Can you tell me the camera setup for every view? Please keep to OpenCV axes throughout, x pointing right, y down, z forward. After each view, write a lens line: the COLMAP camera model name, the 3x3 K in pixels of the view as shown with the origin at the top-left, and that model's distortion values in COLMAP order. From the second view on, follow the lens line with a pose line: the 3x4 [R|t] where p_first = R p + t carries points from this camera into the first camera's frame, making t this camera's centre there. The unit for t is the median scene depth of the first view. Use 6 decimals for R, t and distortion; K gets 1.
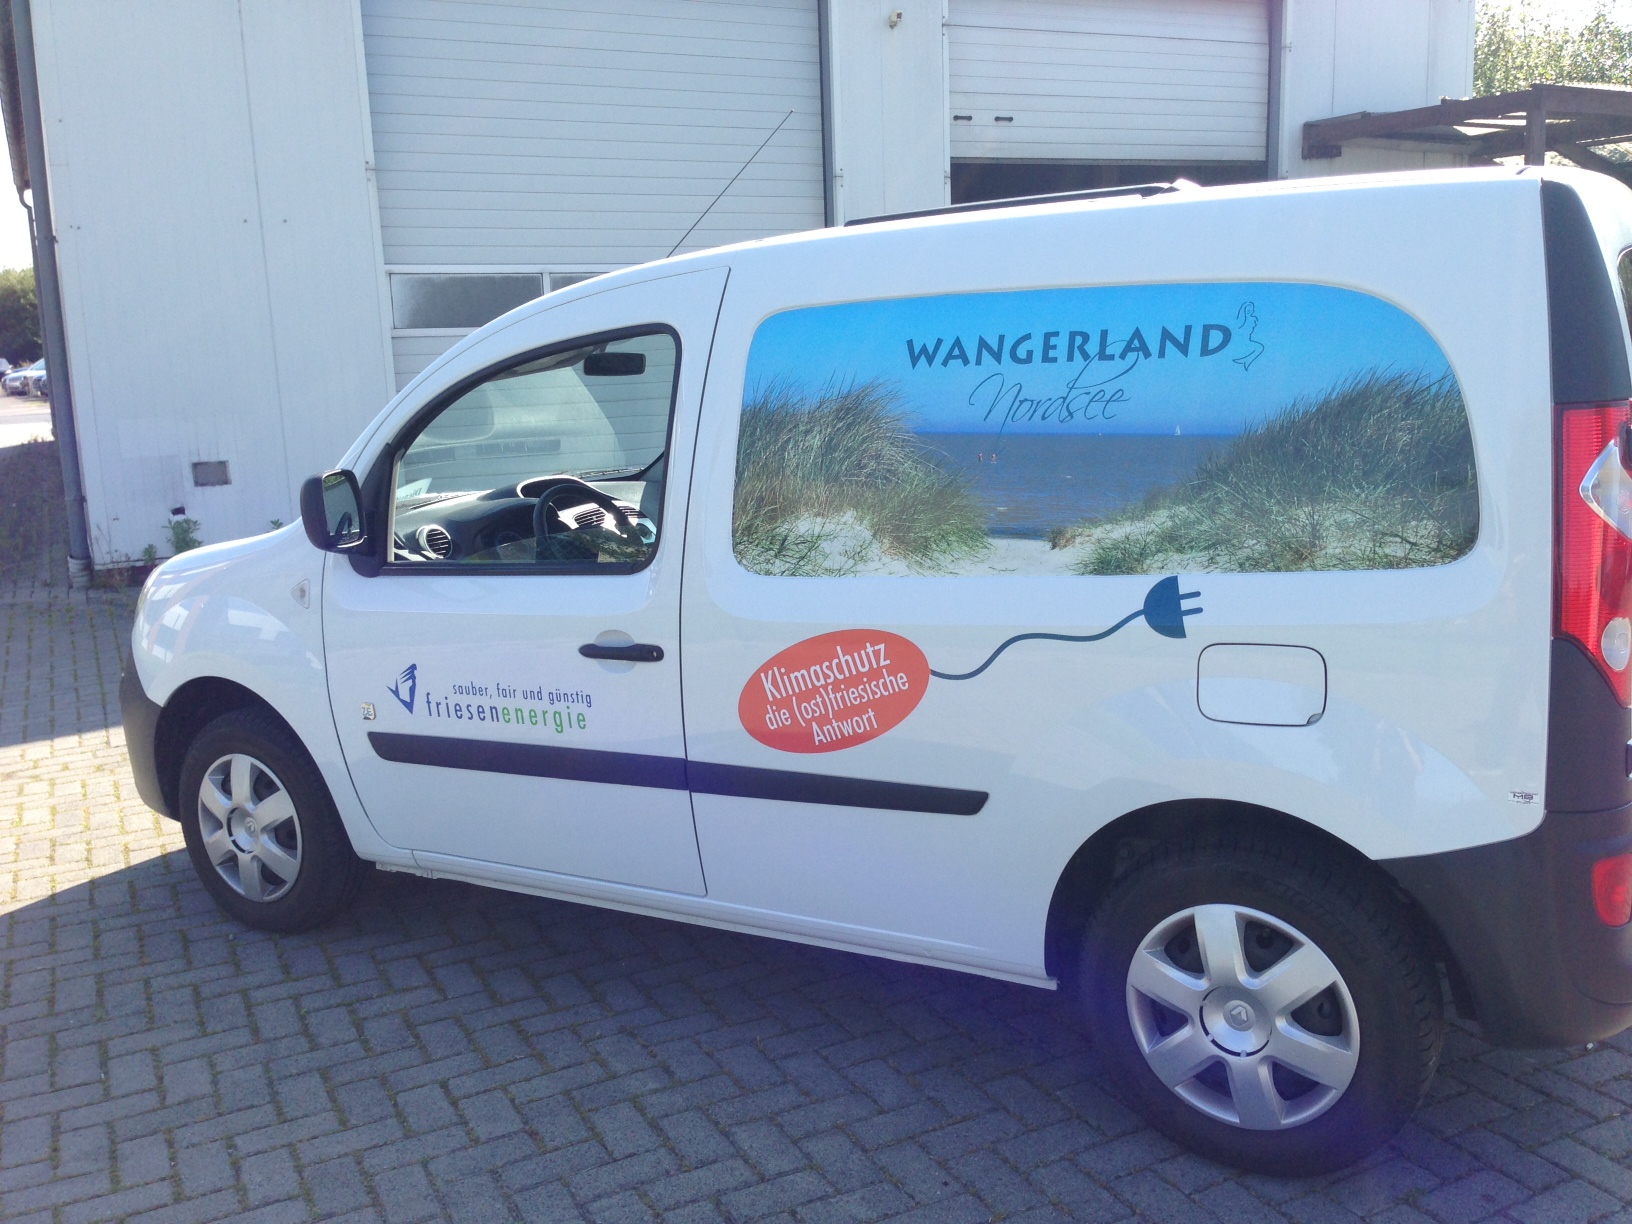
lens RADIAL K [[1713.3, 0, 816.0], [0, 1713.3, 612.0], [0, 0, 1]] dist [0.170360, -0.387554]
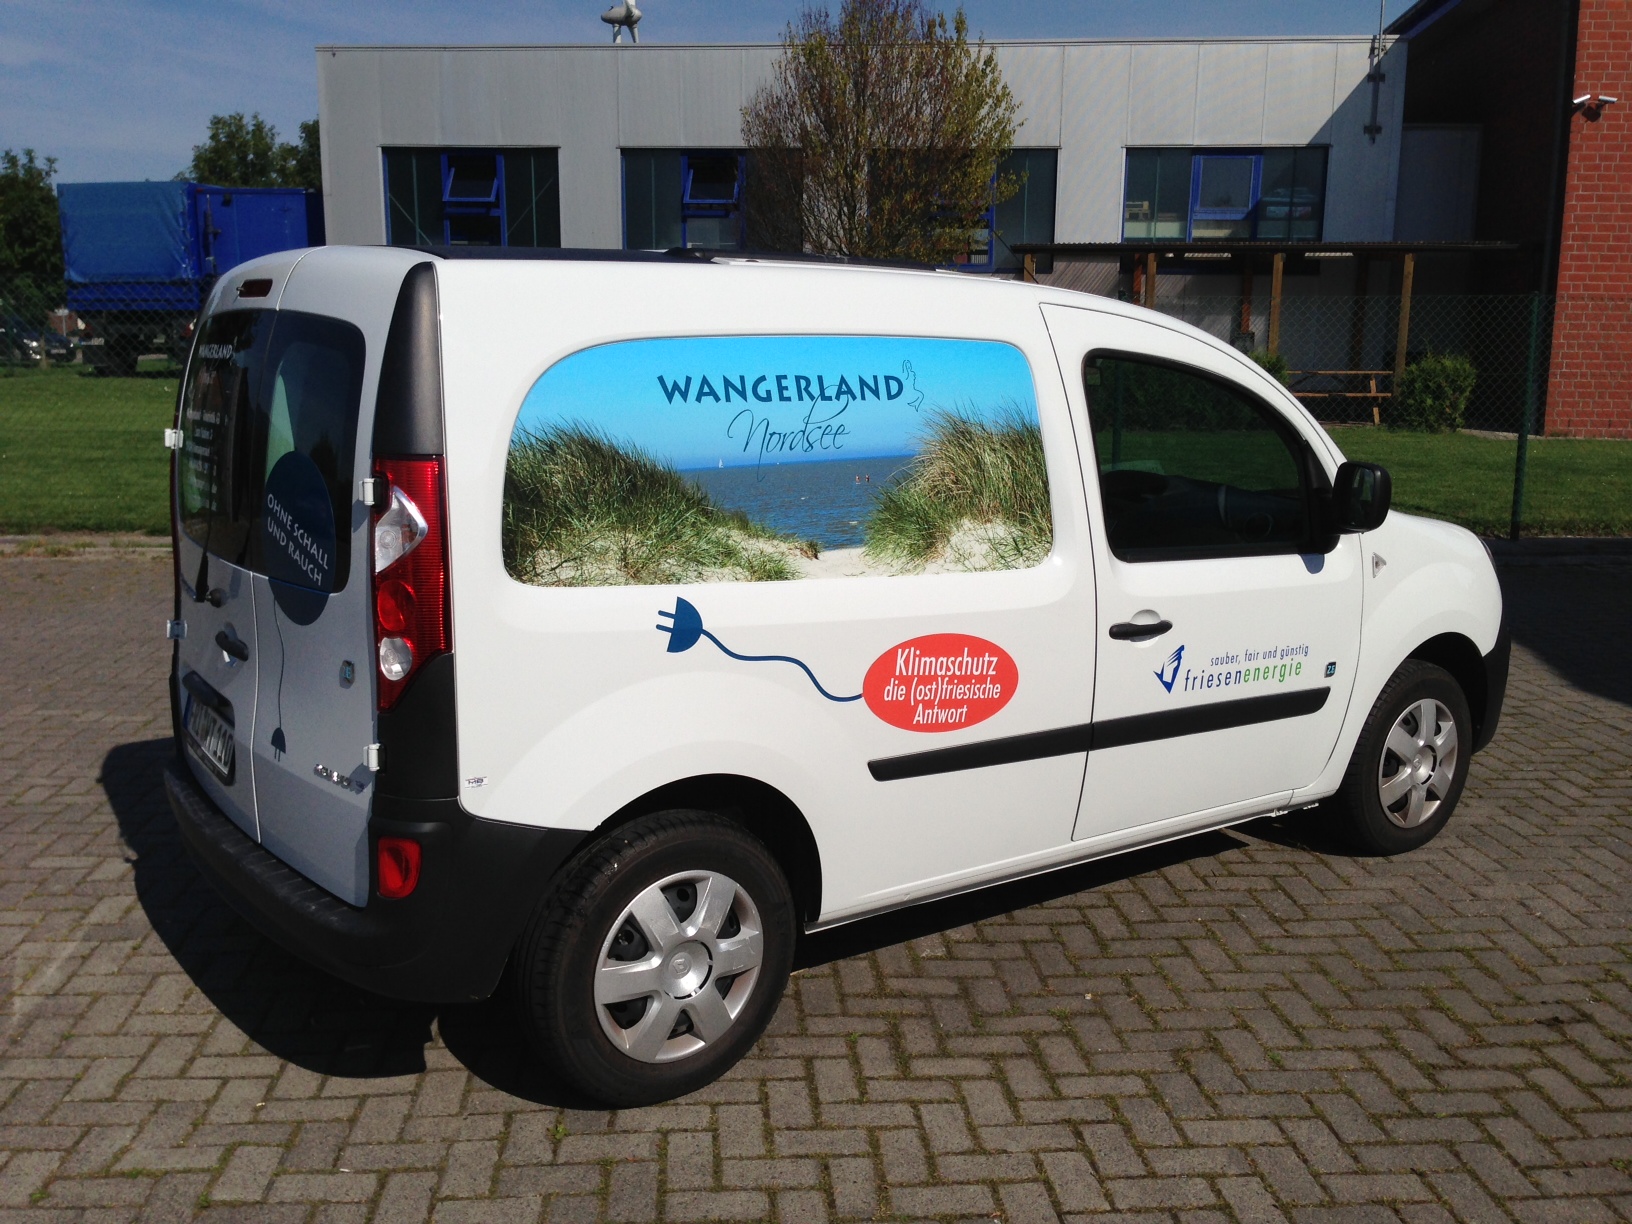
lens RADIAL K [[1630.7, 0, 815.1], [0, 1630.7, 632.3], [0, 0, 1]] dist [0.126405, -0.001206]
pose [[0.467616, -0.095794, 0.878726, -0.846775], [0.119056, 0.991878, 0.044773, -0.036127], [-0.875877, 0.083681, 0.475222, 0.466092]]
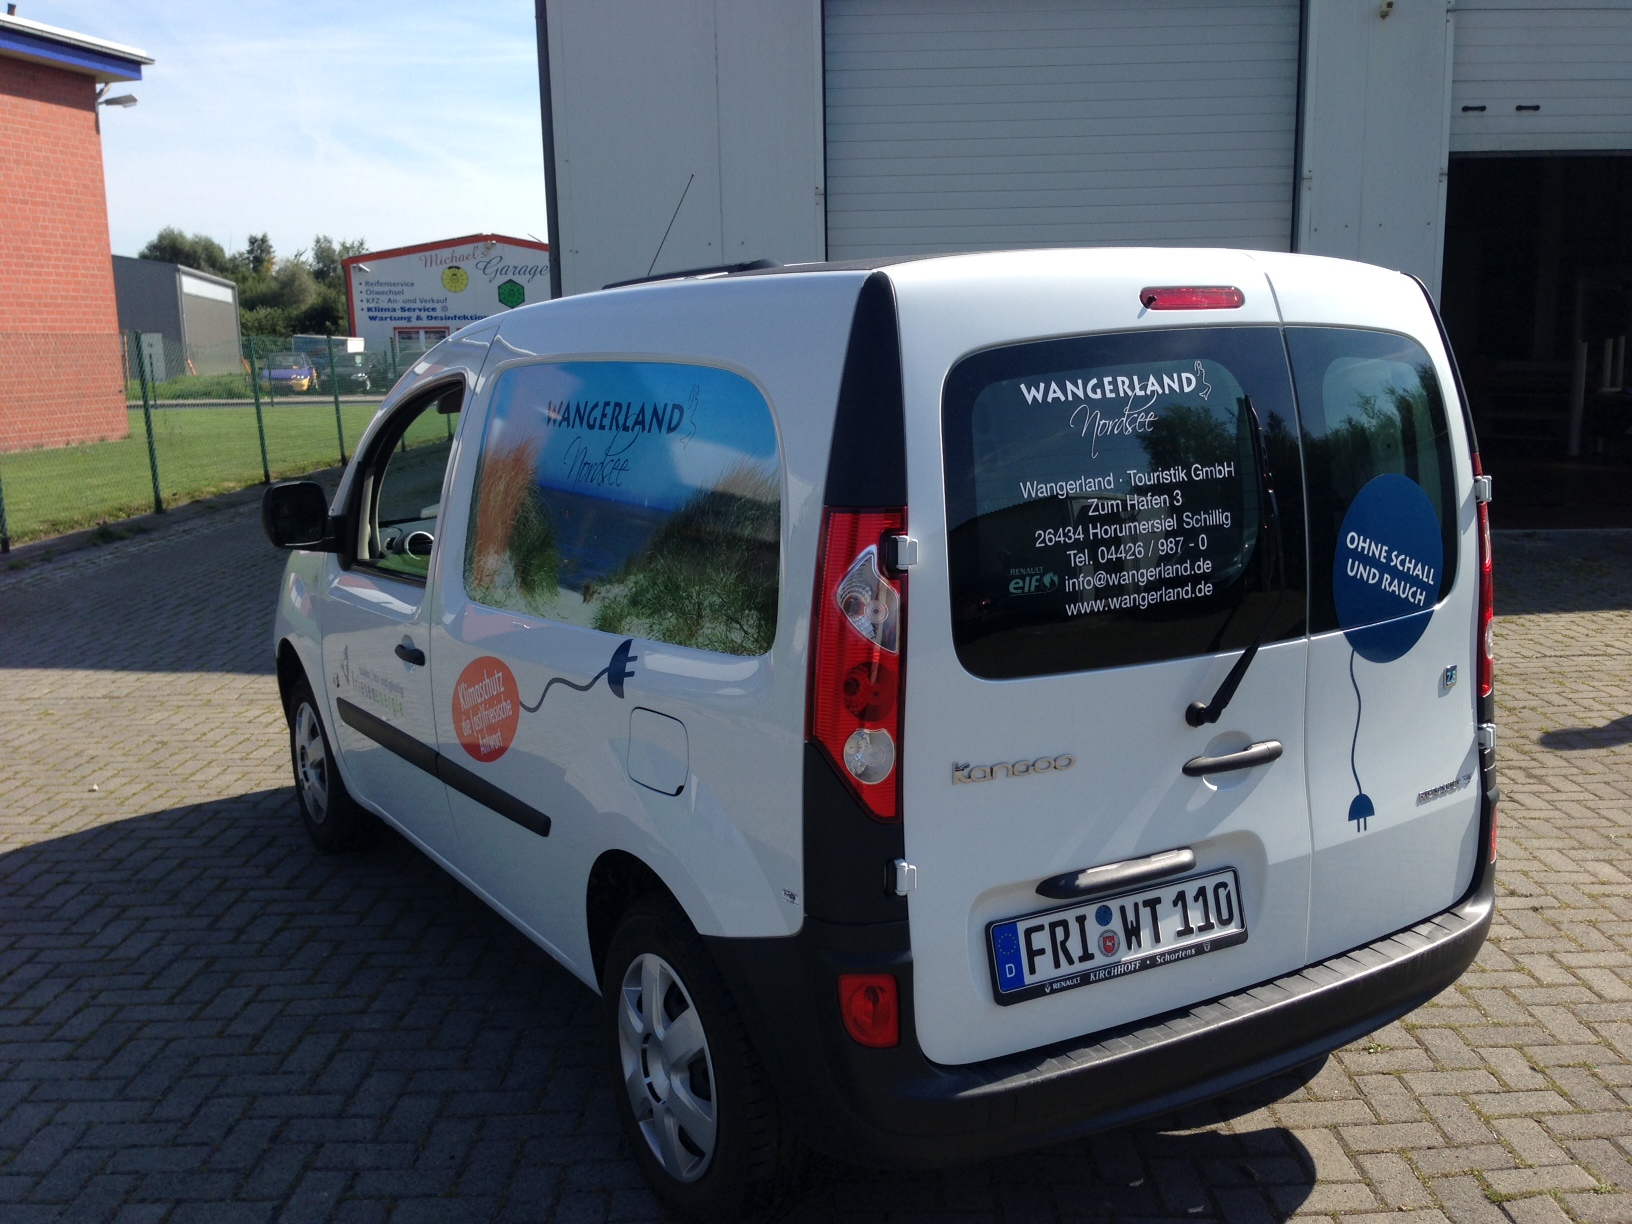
lens RADIAL K [[1727.1, 0, 814.8], [0, 1727.1, 591.1], [0, 0, 1]] dist [0.152081, -0.415577]
pose [[0.864532, 0.090586, -0.494347, 0.794758], [-0.089089, 0.995667, 0.026646, -0.084960], [0.494619, 0.021005, 0.868856, 0.125970]]
